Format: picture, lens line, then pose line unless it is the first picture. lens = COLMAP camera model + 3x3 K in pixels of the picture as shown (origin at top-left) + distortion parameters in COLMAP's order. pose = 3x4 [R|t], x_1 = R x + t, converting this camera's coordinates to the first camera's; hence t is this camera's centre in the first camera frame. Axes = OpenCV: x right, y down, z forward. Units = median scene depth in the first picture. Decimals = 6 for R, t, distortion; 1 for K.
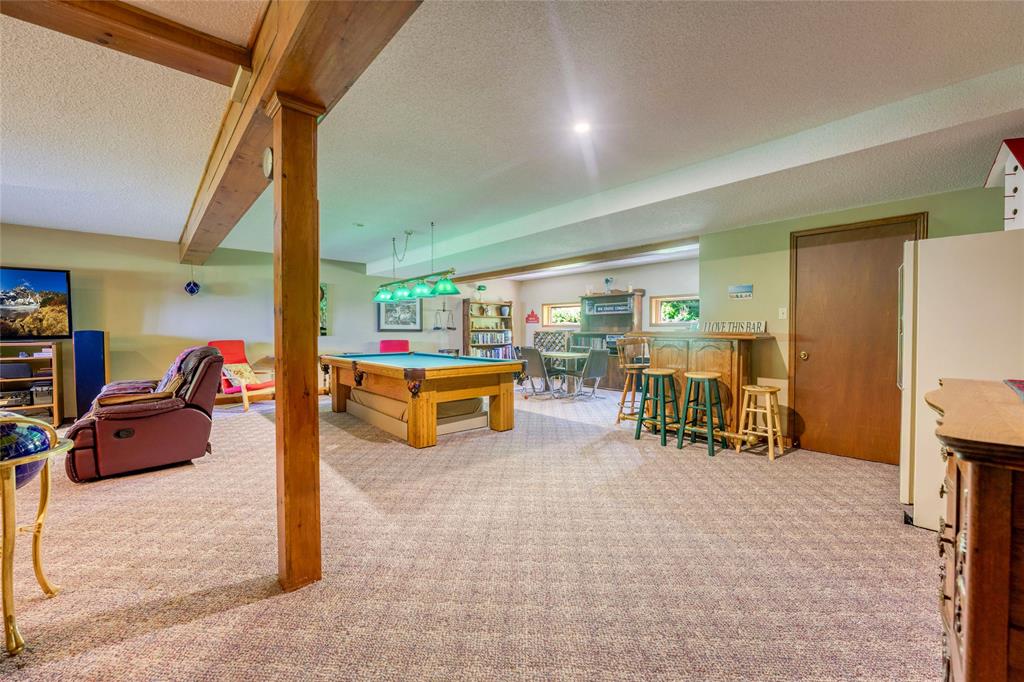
lens RADIAL K [[407.7, 0, 519.7], [0, 407.7, 340.1], [0, 0, 1]] dist [-0.000011, -0.000012]
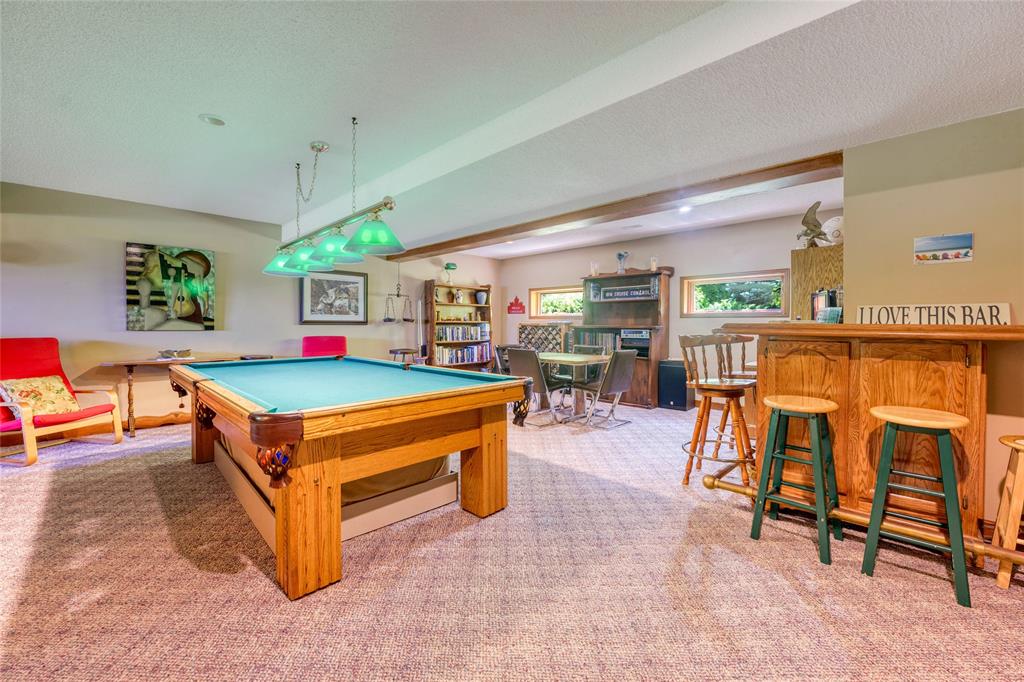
lens RADIAL K [[417.7, 0, 502.7], [0, 417.7, 333.5], [0, 0, 1]] dist [-0.012065, -0.000155]
pose [[0.999655, 0.000686, 0.026241, -0.020006], [-0.000680, 1.000000, -0.000262, -0.004651], [-0.026241, 0.000244, 0.999656, 0.265225]]
